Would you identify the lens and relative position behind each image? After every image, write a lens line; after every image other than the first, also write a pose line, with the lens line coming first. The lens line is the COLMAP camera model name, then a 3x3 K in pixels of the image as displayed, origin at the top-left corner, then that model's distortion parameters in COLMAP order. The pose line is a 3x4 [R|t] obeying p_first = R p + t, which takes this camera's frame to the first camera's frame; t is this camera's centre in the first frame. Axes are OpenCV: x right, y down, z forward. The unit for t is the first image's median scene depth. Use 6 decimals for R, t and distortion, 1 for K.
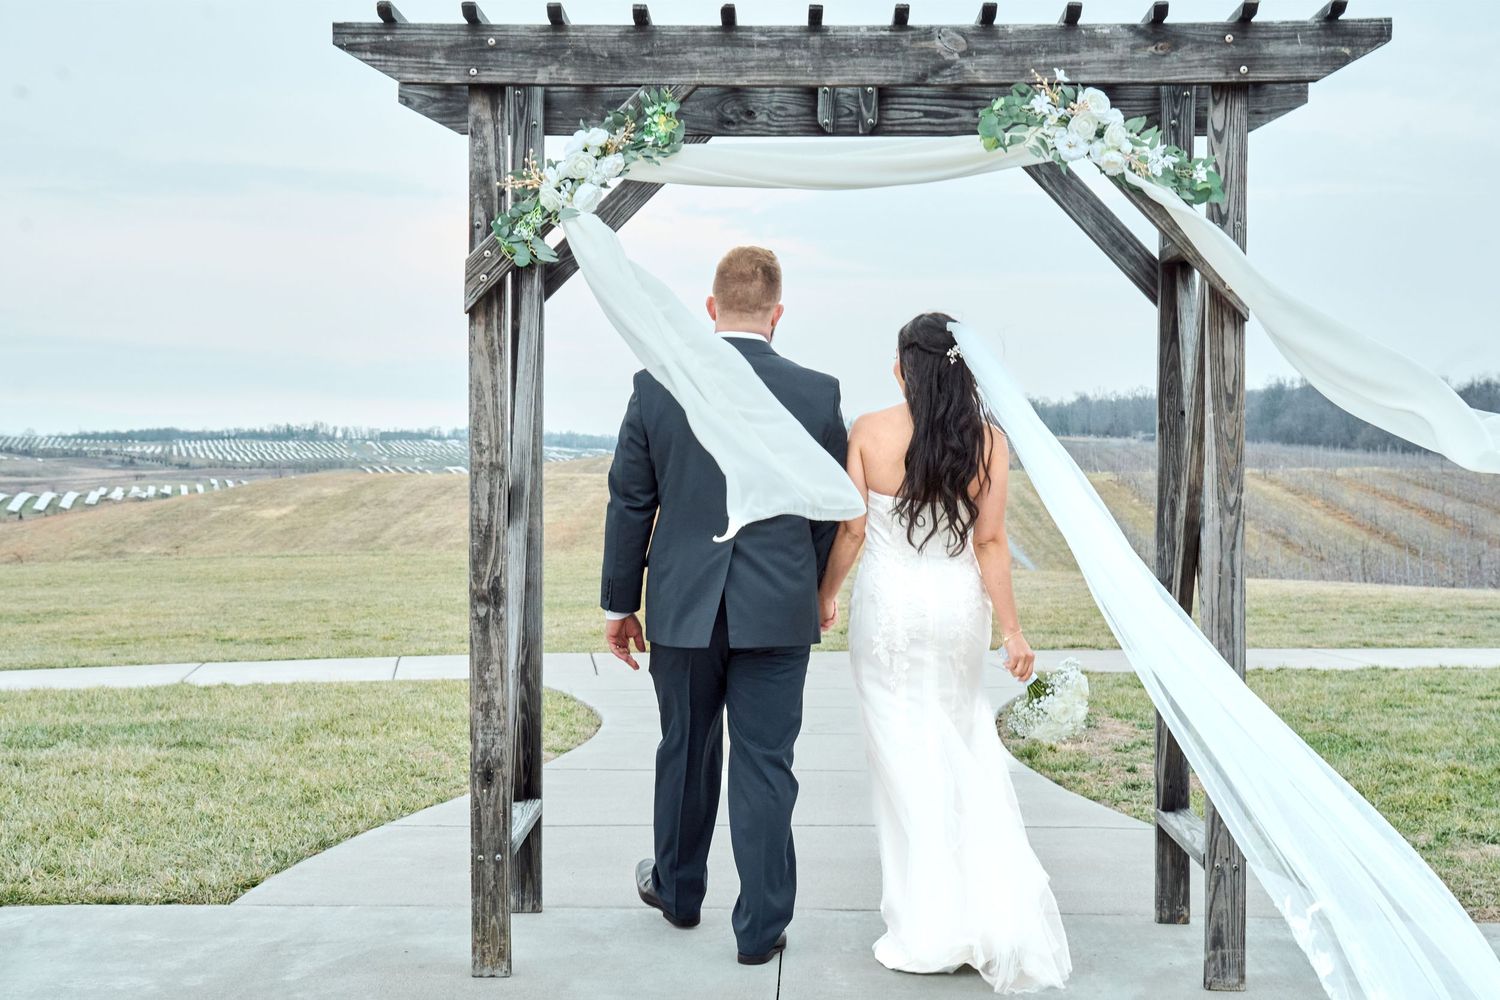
lens RADIAL K [[2225.6, 0, 705.3], [0, 2225.6, 503.3], [0, 0, 1]] dist [0.014501, 0.582783]
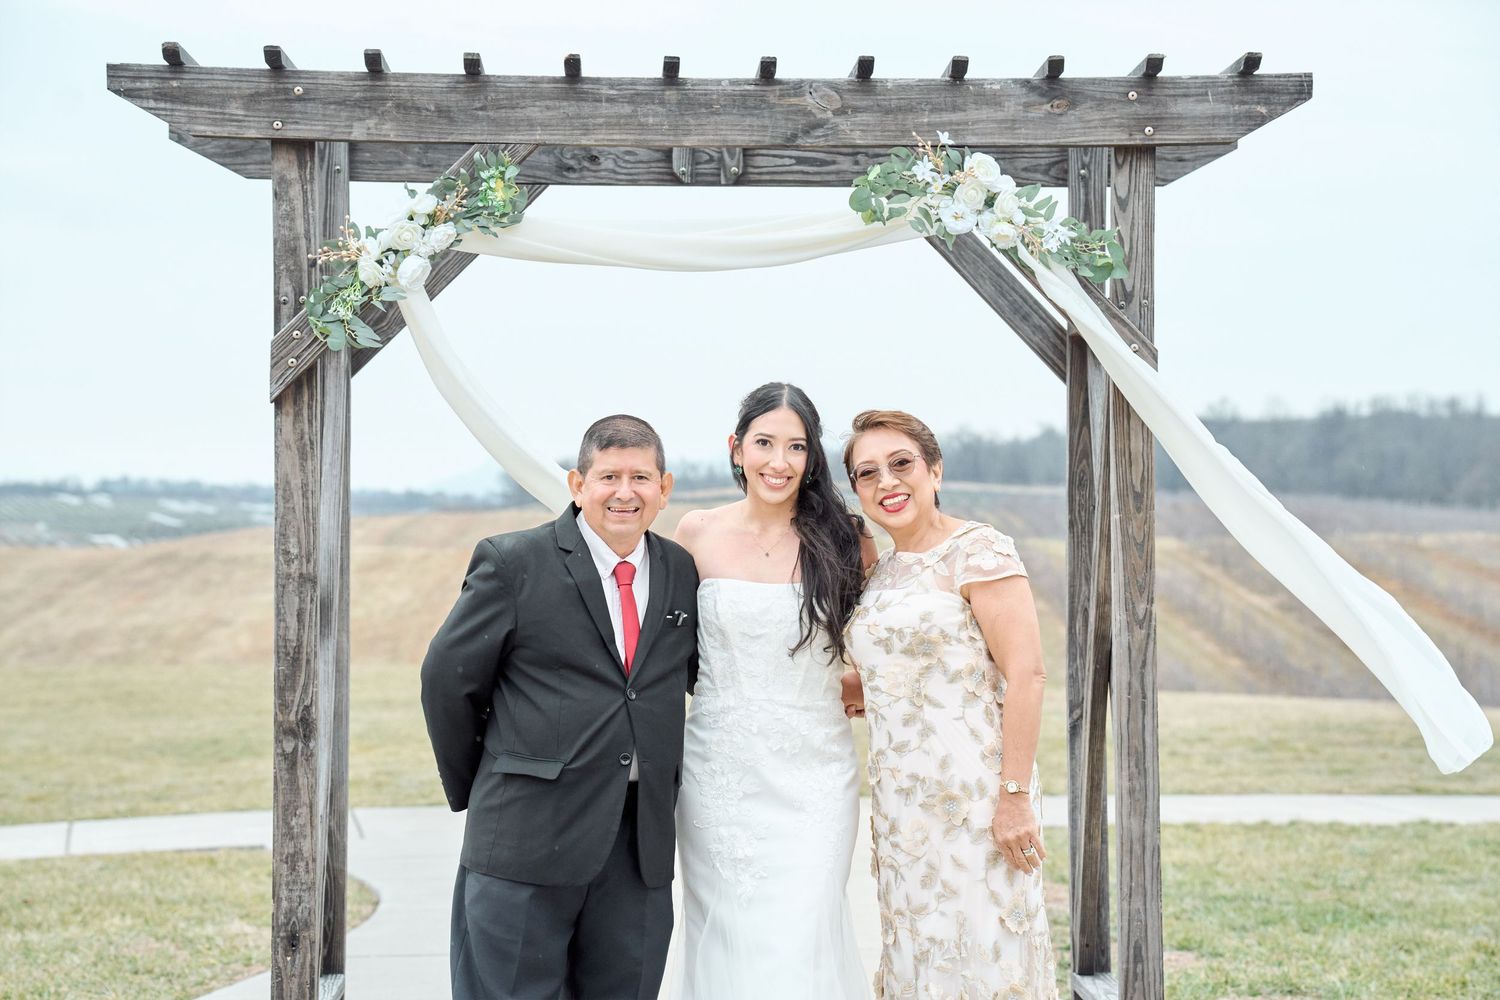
lens RADIAL K [[3097.7, 0, 750.0], [0, 3097.7, 500.0], [0, 0, 1]] dist [0.510926, 0.137421]
pose [[0.996934, -0.003256, 0.078176, -0.016998], [0.005674, 0.999511, -0.030736, -0.008523], [-0.078038, 0.031085, 0.996466, -0.232981]]
